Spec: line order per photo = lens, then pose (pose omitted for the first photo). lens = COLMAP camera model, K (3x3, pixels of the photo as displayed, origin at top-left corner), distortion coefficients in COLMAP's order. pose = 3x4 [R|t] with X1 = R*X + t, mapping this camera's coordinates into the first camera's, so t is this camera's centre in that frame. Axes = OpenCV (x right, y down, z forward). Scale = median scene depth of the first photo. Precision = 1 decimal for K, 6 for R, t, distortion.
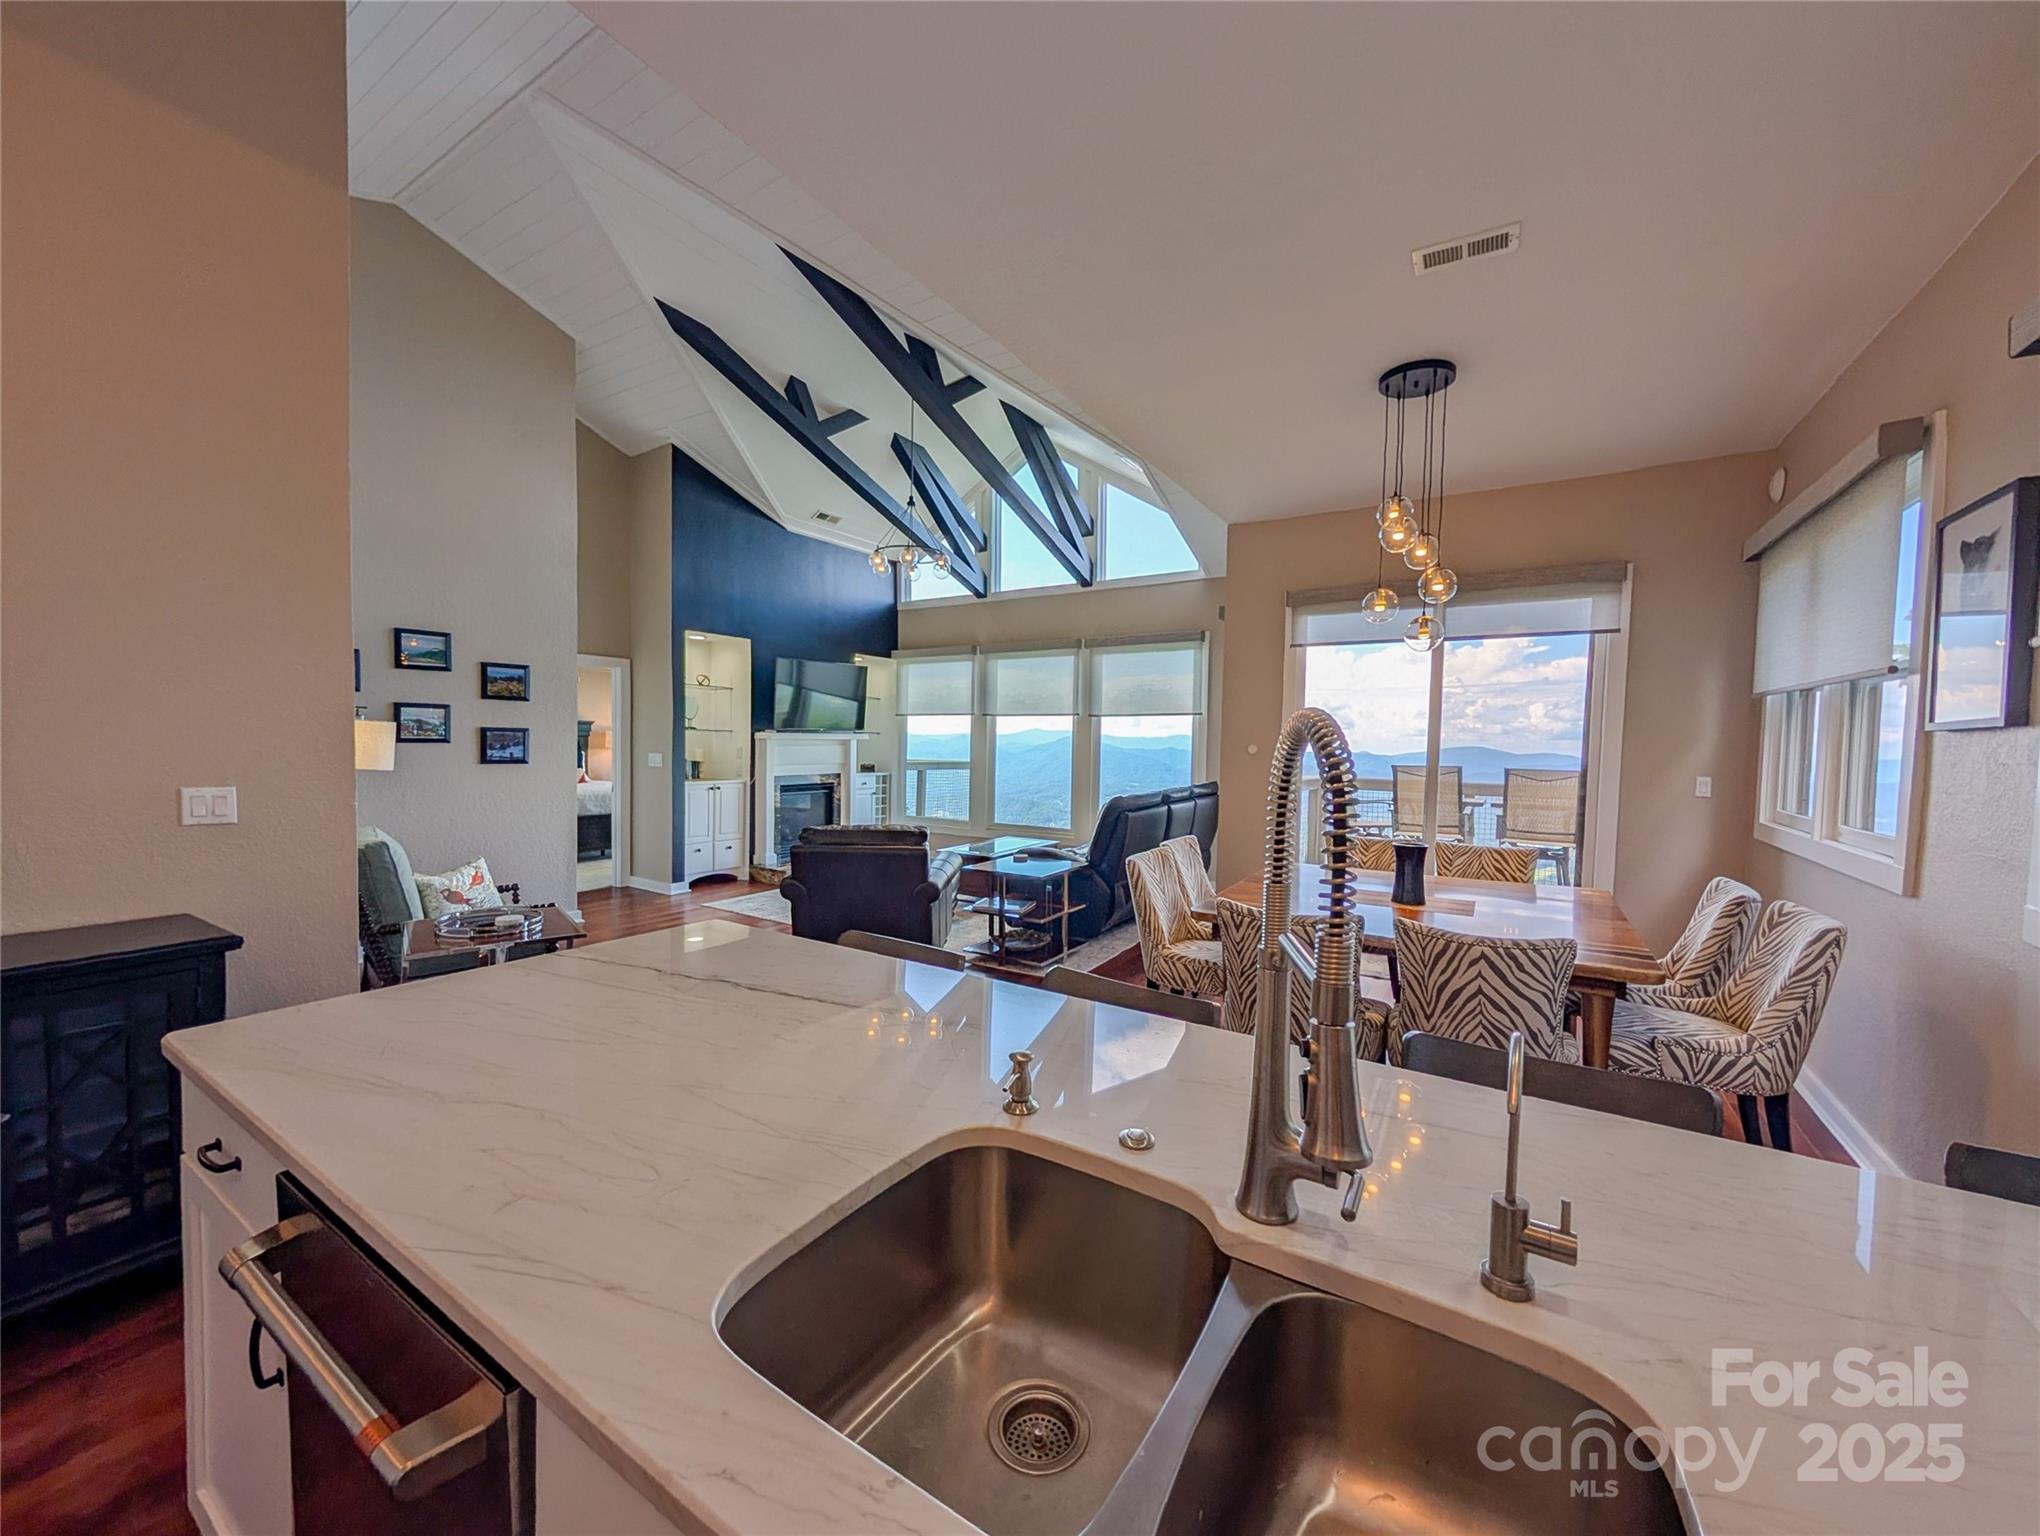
lens RADIAL K [[777.9, 0, 1016.2], [0, 777.9, 774.8], [0, 0, 1]] dist [0.000010, 0.000173]
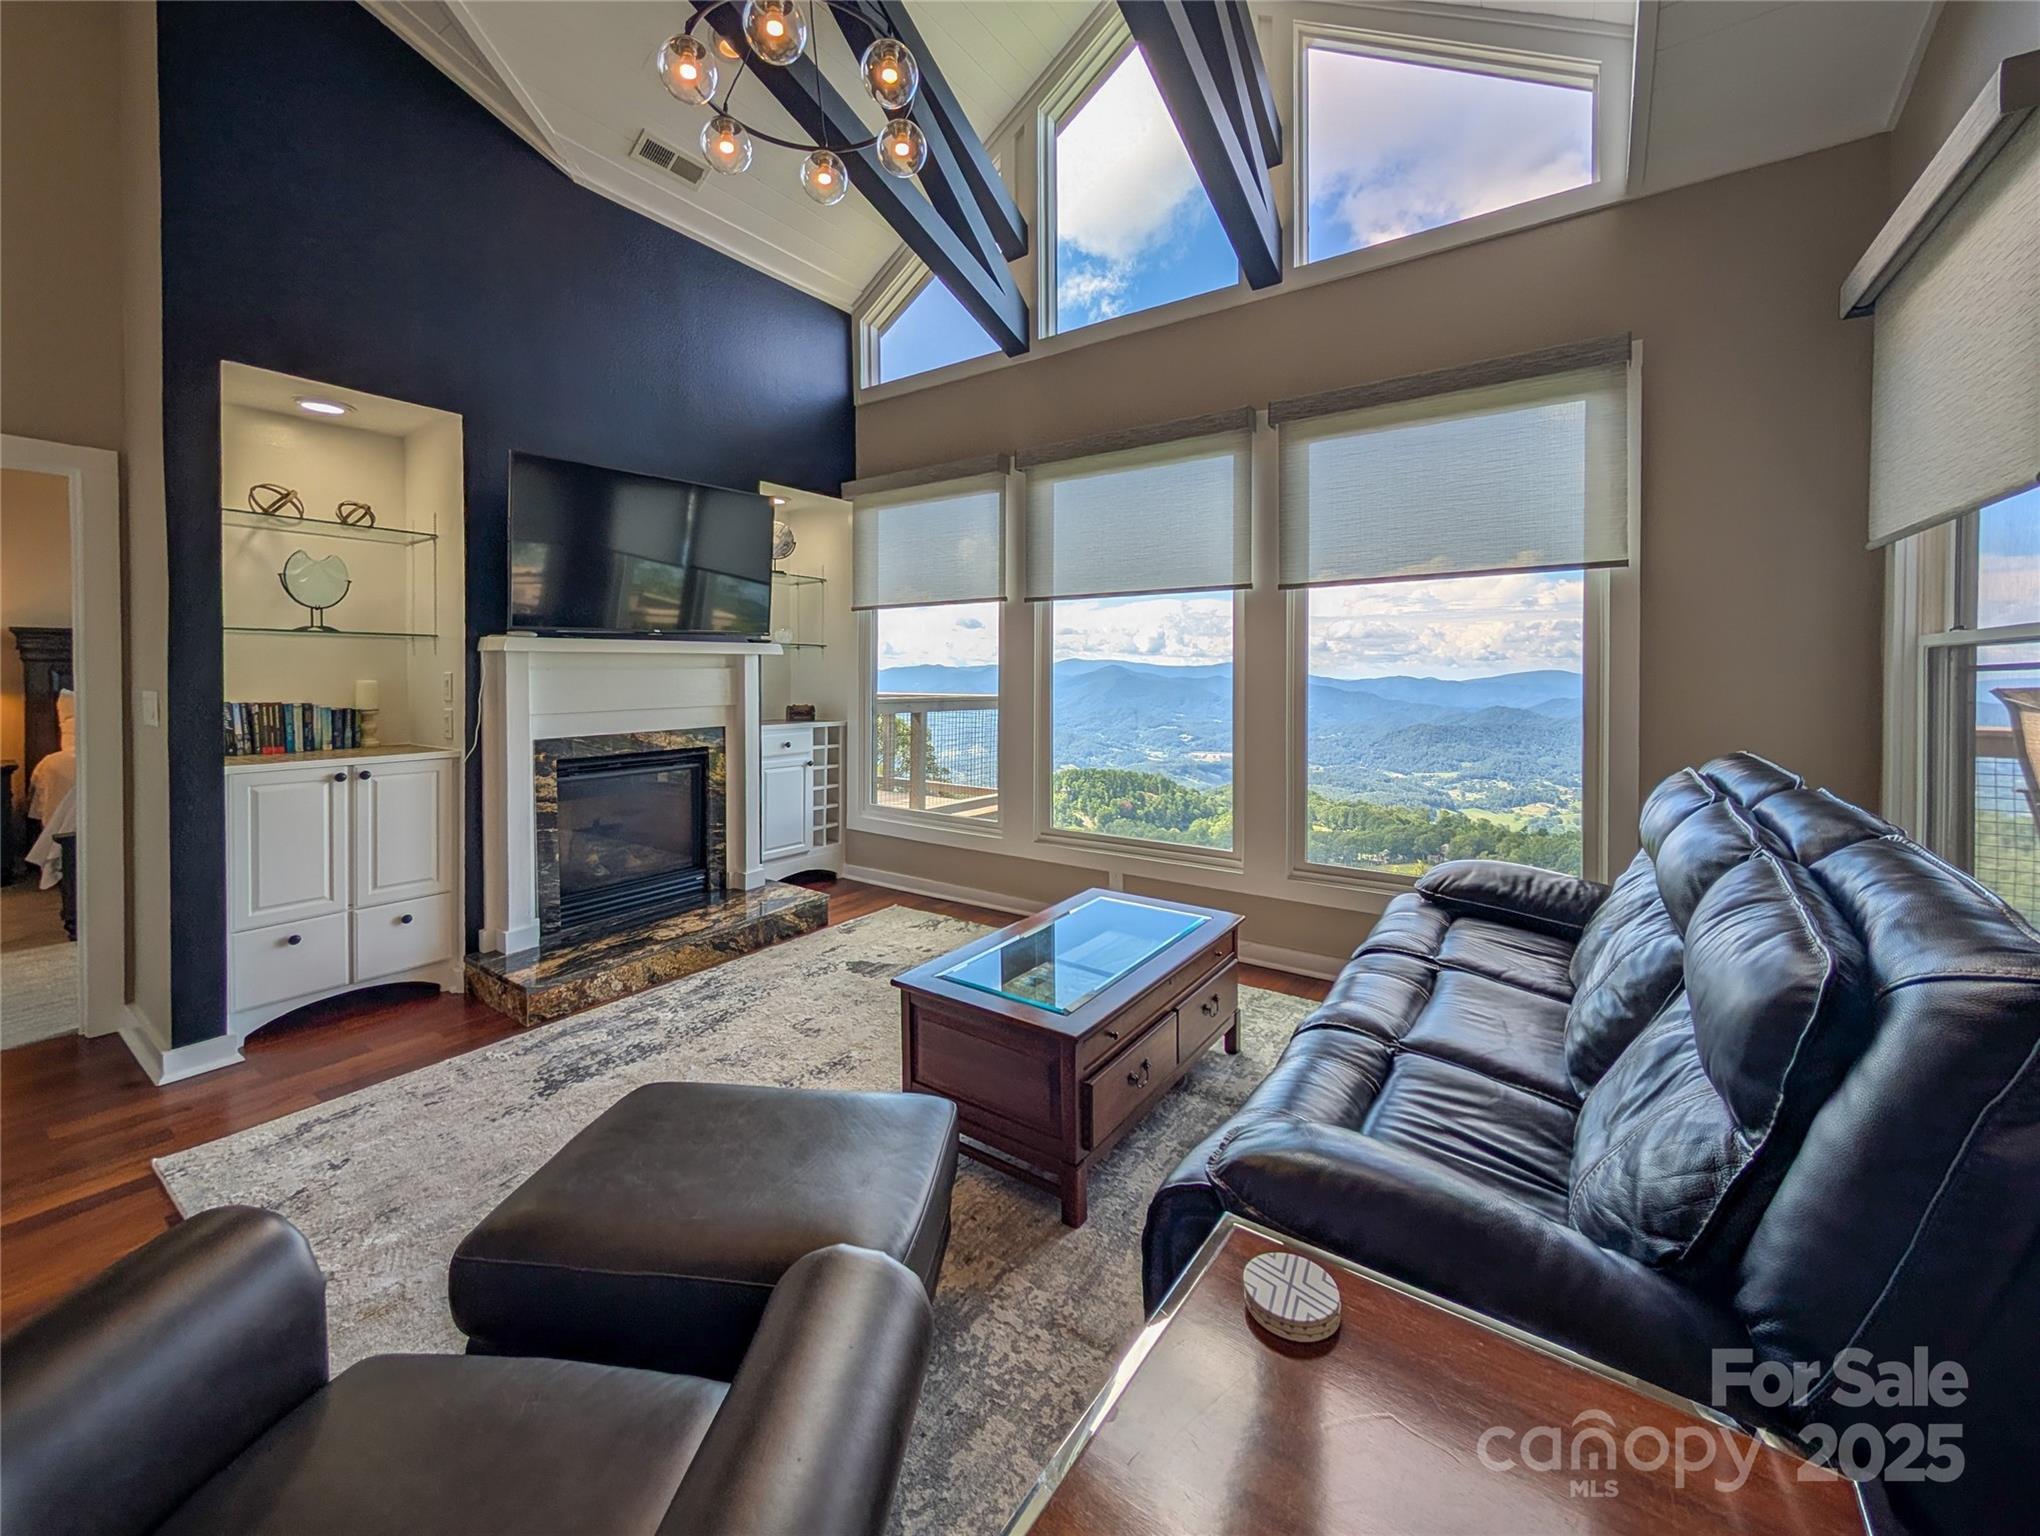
lens RADIAL K [[792.2, 0, 990.0], [0, 792.2, 685.2], [0, 0, 1]] dist [0.000714, 0.000101]
pose [[0.996641, -0.013468, -0.080776, -0.030300], [0.011282, 0.999559, -0.027461, -0.014698], [0.081110, 0.026458, 0.996354, 0.631136]]
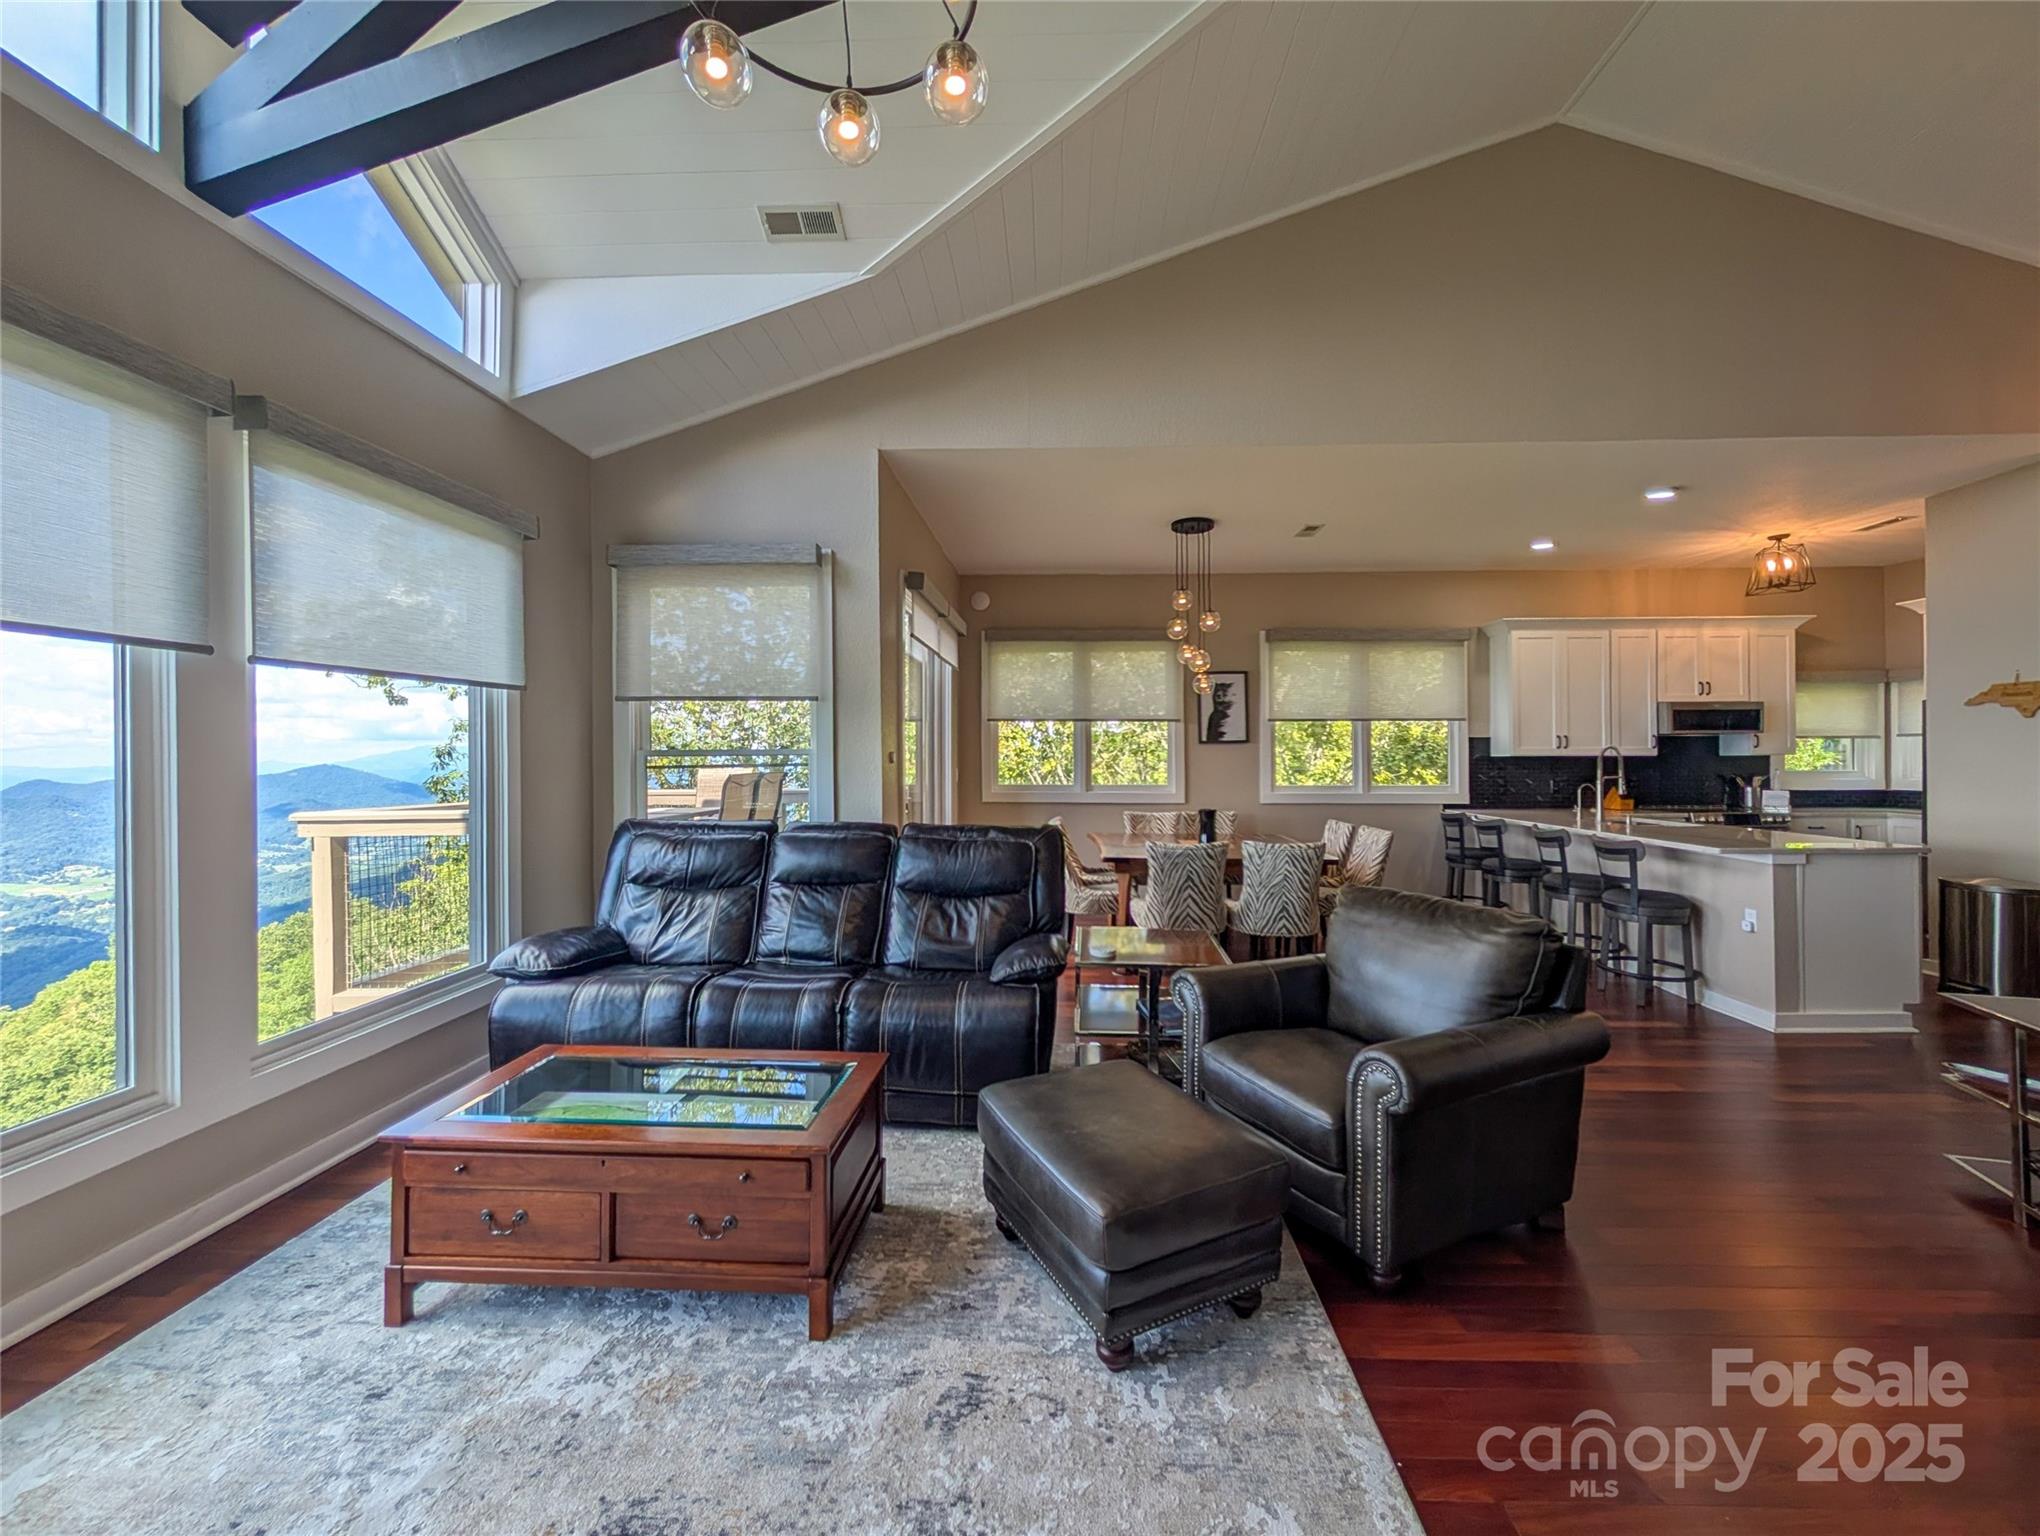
lens RADIAL K [[792.2, 0, 1048.5], [0, 792.2, 755.9], [0, 0, 1]] dist [-0.000075, 0.000018]
pose [[-0.493583, -0.013929, 0.869587, -0.347899], [0.032236, 0.998892, 0.034298, -0.044871], [-0.869101, 0.044961, -0.492587, 0.988558]]
